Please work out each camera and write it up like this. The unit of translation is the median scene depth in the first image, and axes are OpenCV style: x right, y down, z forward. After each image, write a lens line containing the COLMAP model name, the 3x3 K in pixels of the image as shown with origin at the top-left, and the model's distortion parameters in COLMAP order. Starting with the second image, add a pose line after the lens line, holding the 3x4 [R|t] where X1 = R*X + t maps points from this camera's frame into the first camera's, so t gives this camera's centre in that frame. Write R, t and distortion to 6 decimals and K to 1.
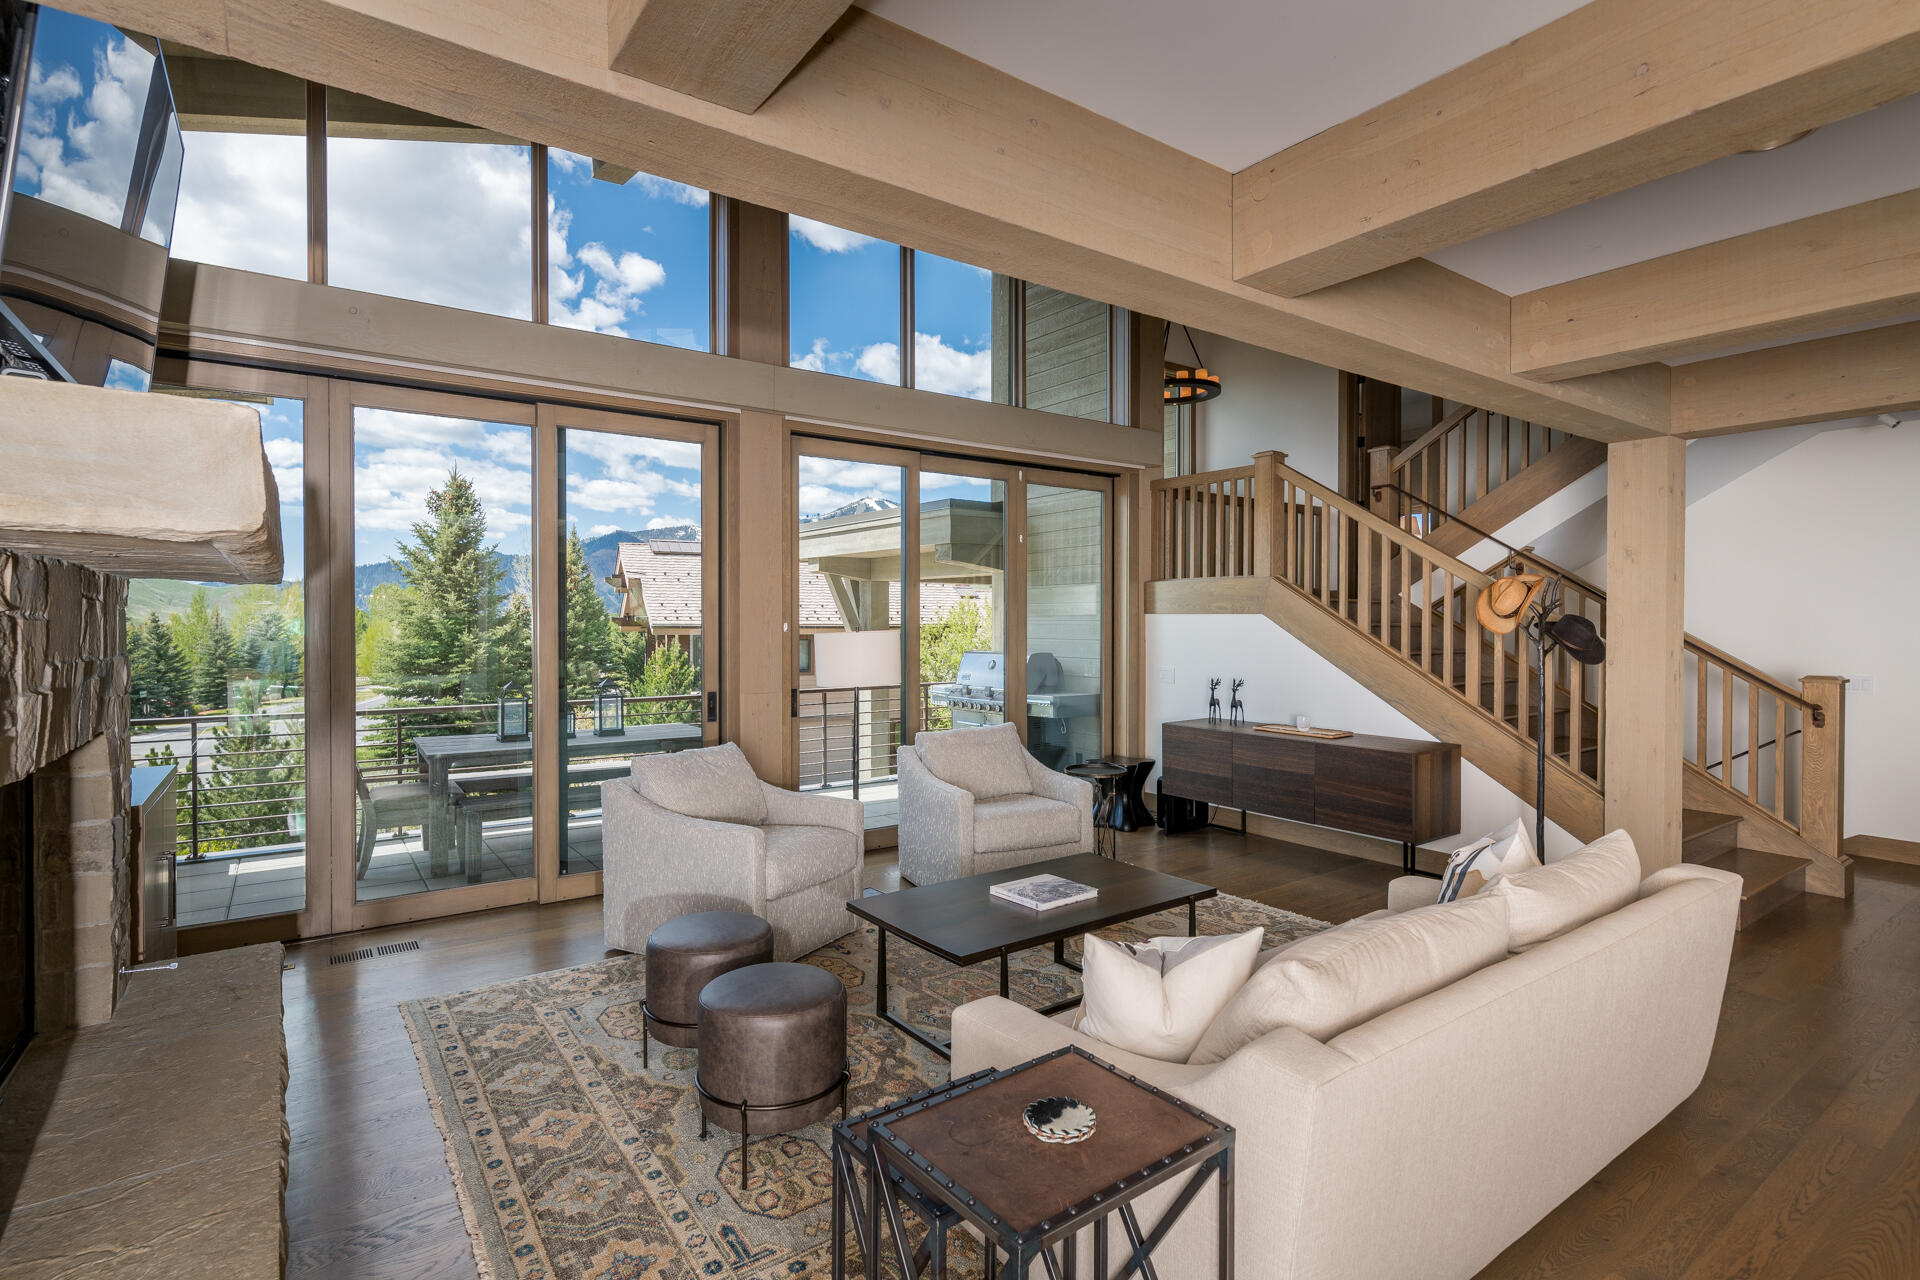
lens RADIAL K [[936.9, 0, 922.0], [0, 936.9, 628.8], [0, 0, 1]] dist [-0.001214, -0.000182]
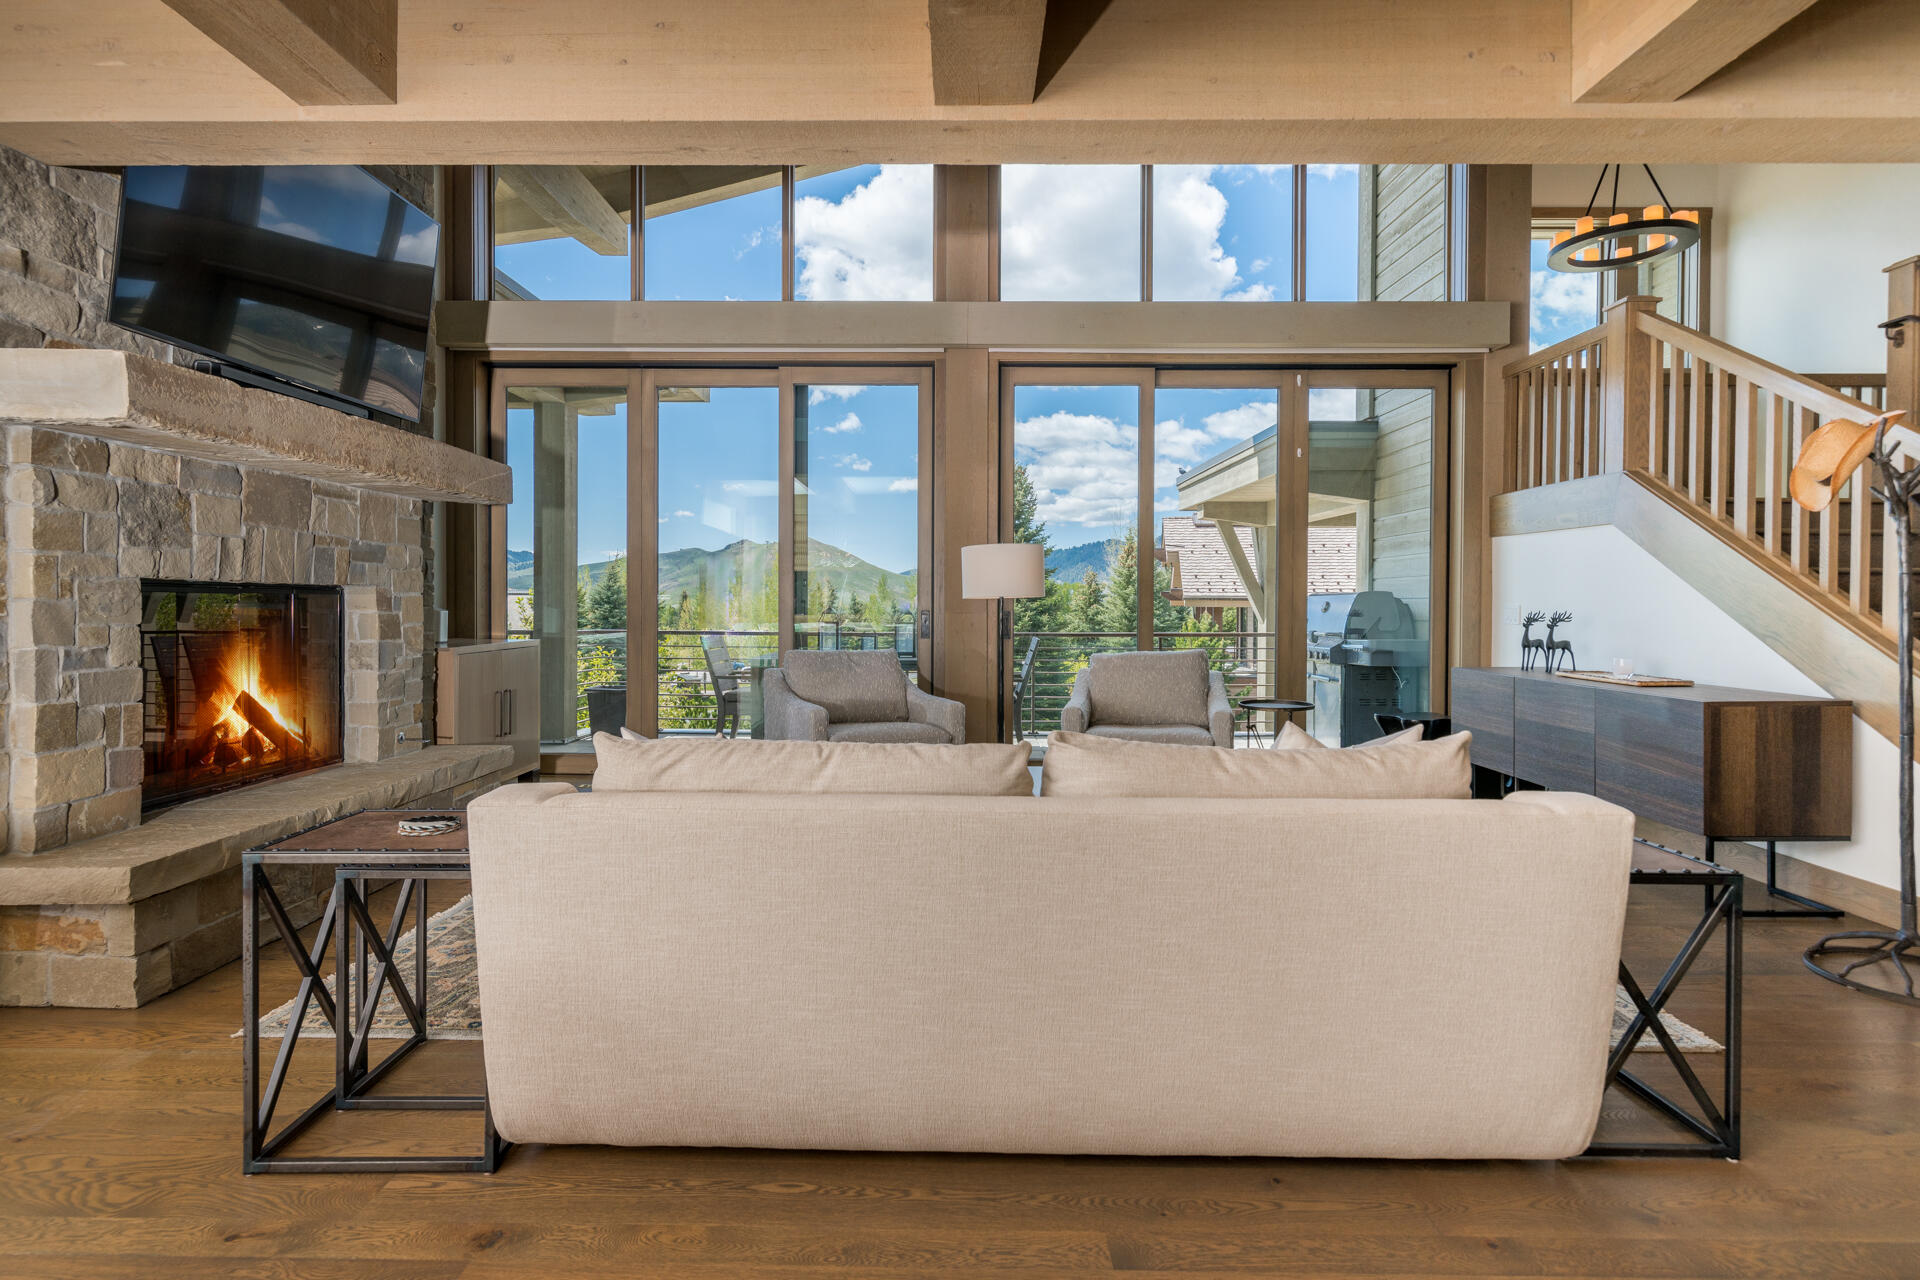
lens RADIAL K [[936.9, 0, 922.0], [0, 936.9, 628.8], [0, 0, 1]] dist [-0.001214, -0.000182]
pose [[0.807628, 0.021687, -0.589293, 0.358869], [-0.011409, 0.999711, 0.021156, 0.055481], [0.589581, -0.010363, 0.807643, 0.091257]]
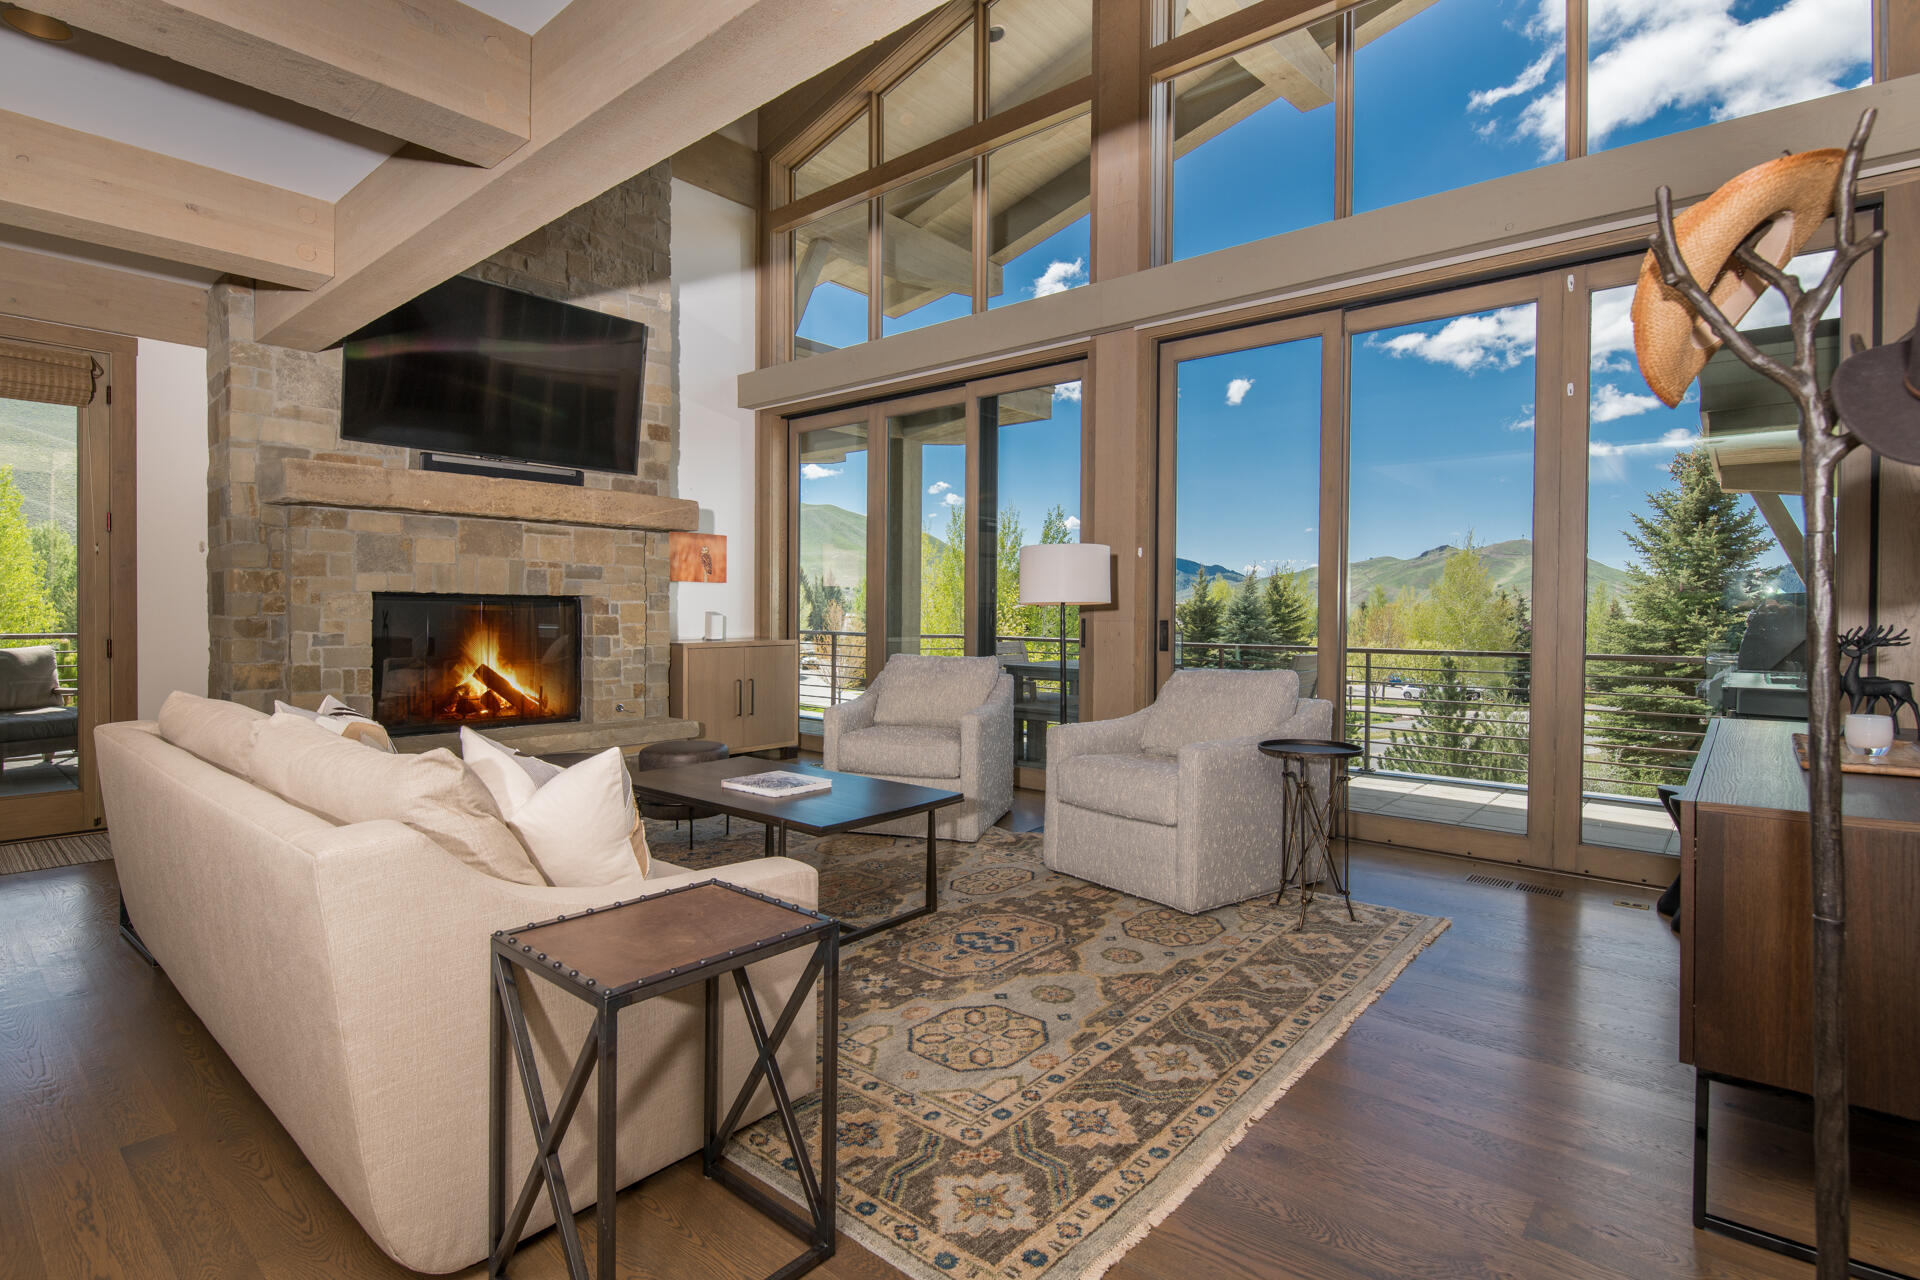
lens RADIAL K [[912.4, 0, 929.6], [0, 912.4, 633.9], [0, 0, 1]] dist [-0.001814, -0.000215]
pose [[0.236081, 0.030549, -0.971253, 0.599468], [-0.018696, 0.999464, 0.026892, 0.050326], [0.971553, 0.011809, 0.236526, 0.499616]]
